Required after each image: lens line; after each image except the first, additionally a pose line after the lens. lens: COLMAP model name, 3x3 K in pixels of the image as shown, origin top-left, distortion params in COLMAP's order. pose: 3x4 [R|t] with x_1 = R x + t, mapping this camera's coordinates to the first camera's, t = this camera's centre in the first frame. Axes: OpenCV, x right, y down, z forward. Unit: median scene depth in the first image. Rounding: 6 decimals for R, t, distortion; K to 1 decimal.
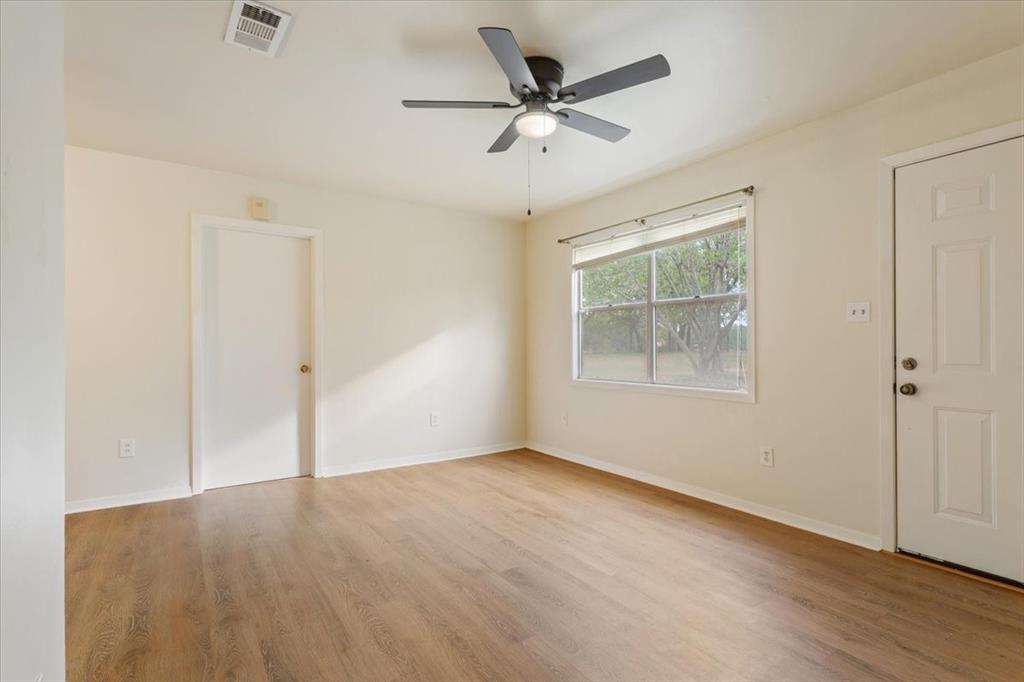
lens RADIAL K [[504.4, 0, 518.0], [0, 504.4, 345.8], [0, 0, 1]] dist [0.000156, 0.000509]
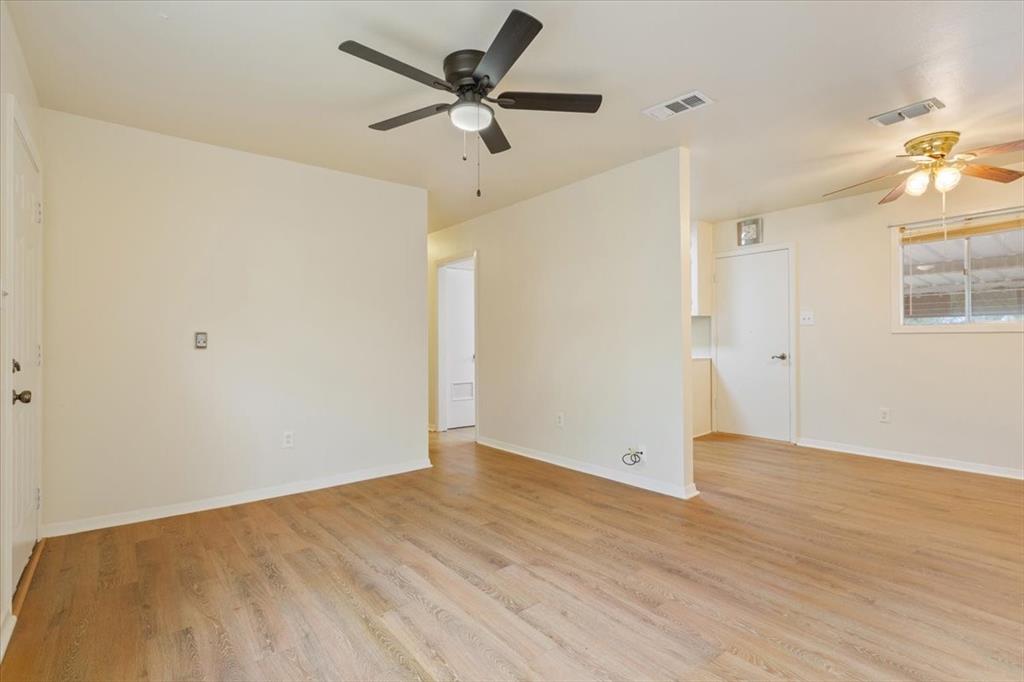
lens RADIAL K [[486.0, 0, 484.2], [0, 486.0, 338.2], [0, 0, 1]] dist [-0.000234, 0.000080]
pose [[-0.999795, 0.010631, -0.017234, 0.031751], [0.010782, 0.999904, -0.008656, 0.004168], [0.017140, -0.008840, -0.999814, 1.833907]]
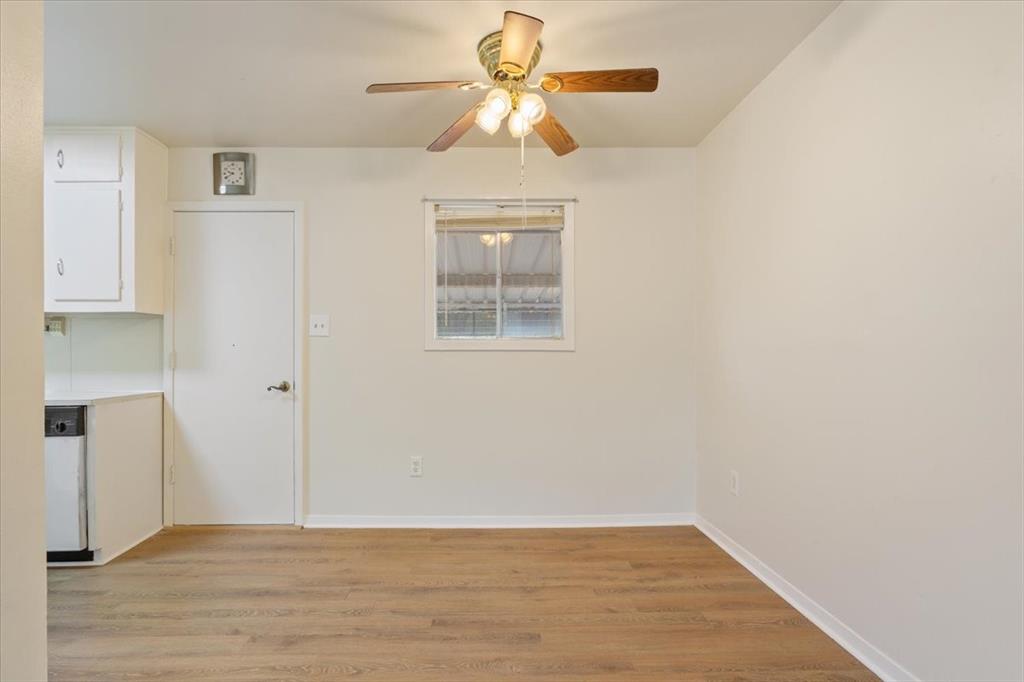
lens RADIAL K [[536.6, 0, 482.5], [0, 536.6, 354.0], [0, 0, 1]] dist [-0.004751, -0.000373]
pose [[-0.577444, 0.002399, -0.816427, -0.383291], [0.006925, 0.999974, -0.001959, 0.000677], [0.816401, -0.006785, -0.577445, 1.102095]]
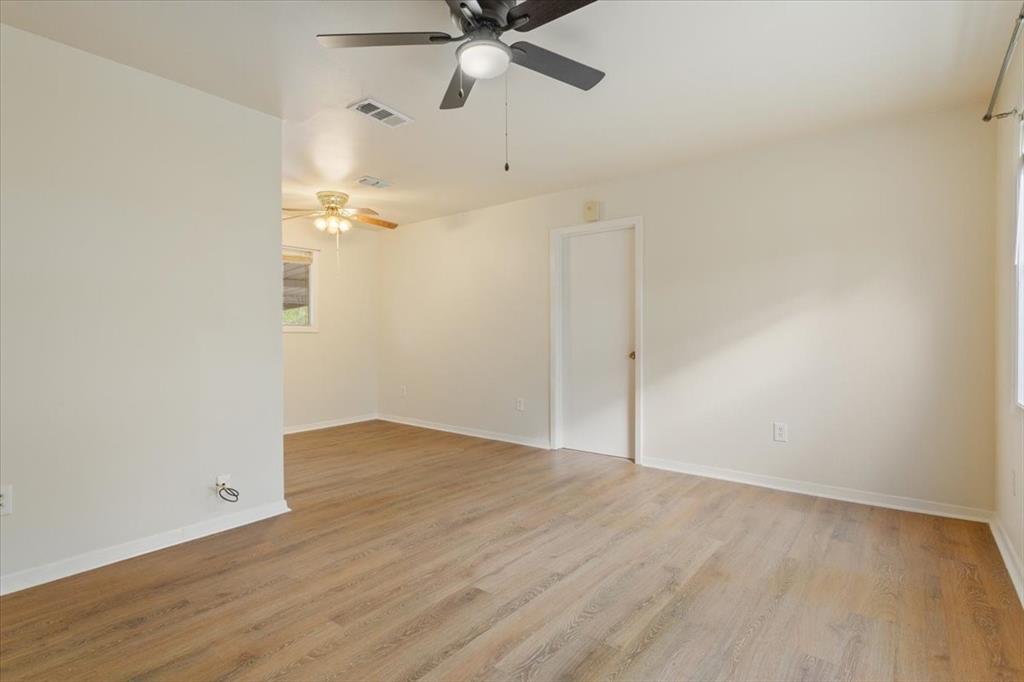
lens RADIAL K [[504.4, 0, 518.0], [0, 504.4, 345.8], [0, 0, 1]] dist [0.000156, 0.000509]
pose [[0.275063, 0.022706, -0.961158, 0.781961], [0.006154, 0.999659, 0.025377, -0.002228], [0.961407, -0.012895, 0.274829, 0.776632]]
